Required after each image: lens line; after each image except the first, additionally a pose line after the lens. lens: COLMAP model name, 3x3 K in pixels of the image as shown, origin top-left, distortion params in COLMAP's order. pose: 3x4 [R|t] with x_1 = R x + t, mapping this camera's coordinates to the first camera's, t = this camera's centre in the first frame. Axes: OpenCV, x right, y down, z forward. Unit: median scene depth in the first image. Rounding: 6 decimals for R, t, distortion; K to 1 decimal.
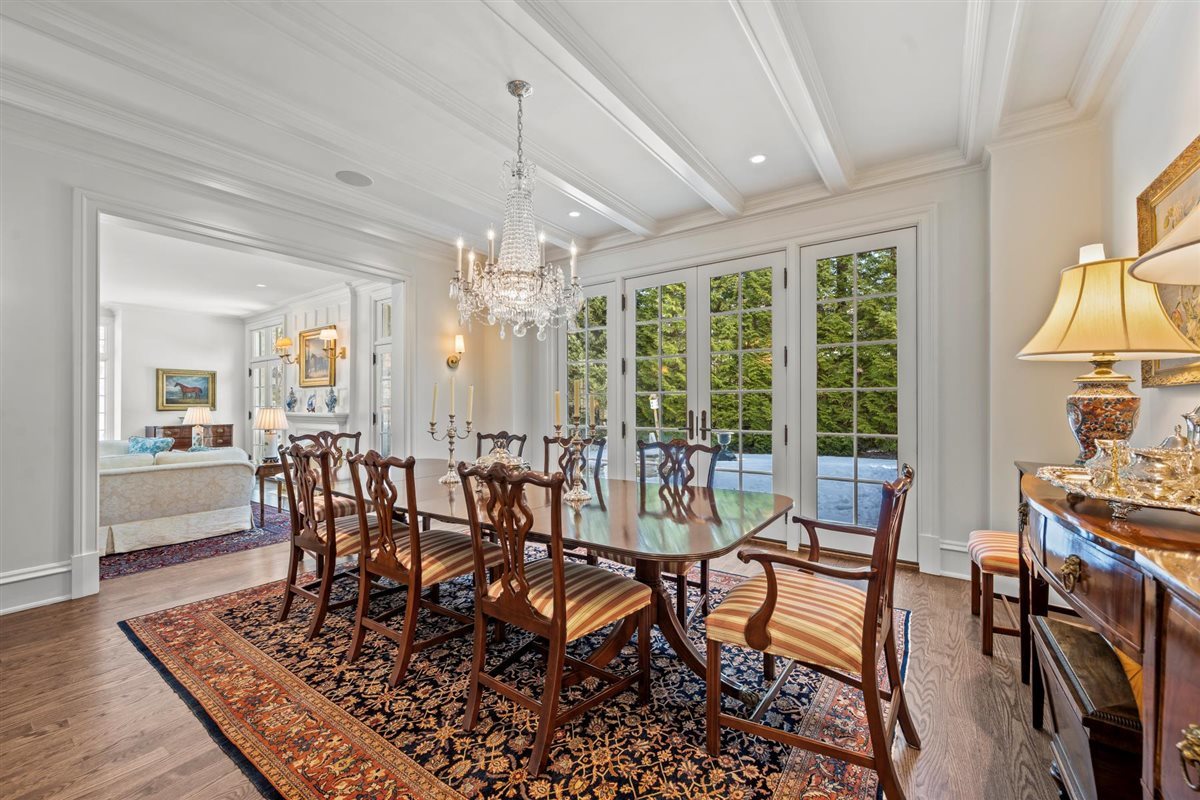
lens RADIAL K [[478.3, 0, 599.9], [0, 478.3, 408.2], [0, 0, 1]] dist [-0.000831, -0.000266]
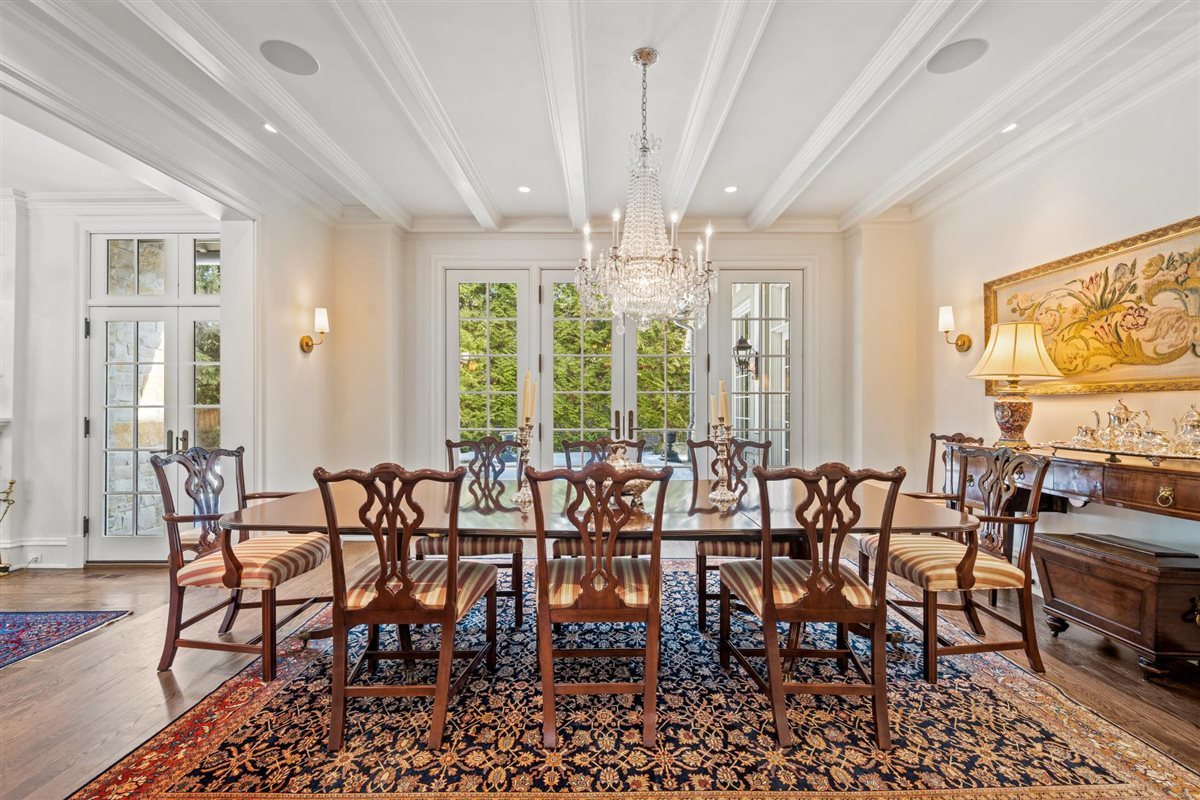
lens RADIAL K [[499.2, 0, 602.2], [0, 499.2, 408.3], [0, 0, 1]] dist [0.000203, -0.000034]
pose [[0.813538, -0.001203, 0.581511, -0.756082], [0.001288, 0.999999, 0.000267, -0.001128], [-0.581511, 0.000532, 0.813538, 0.263679]]
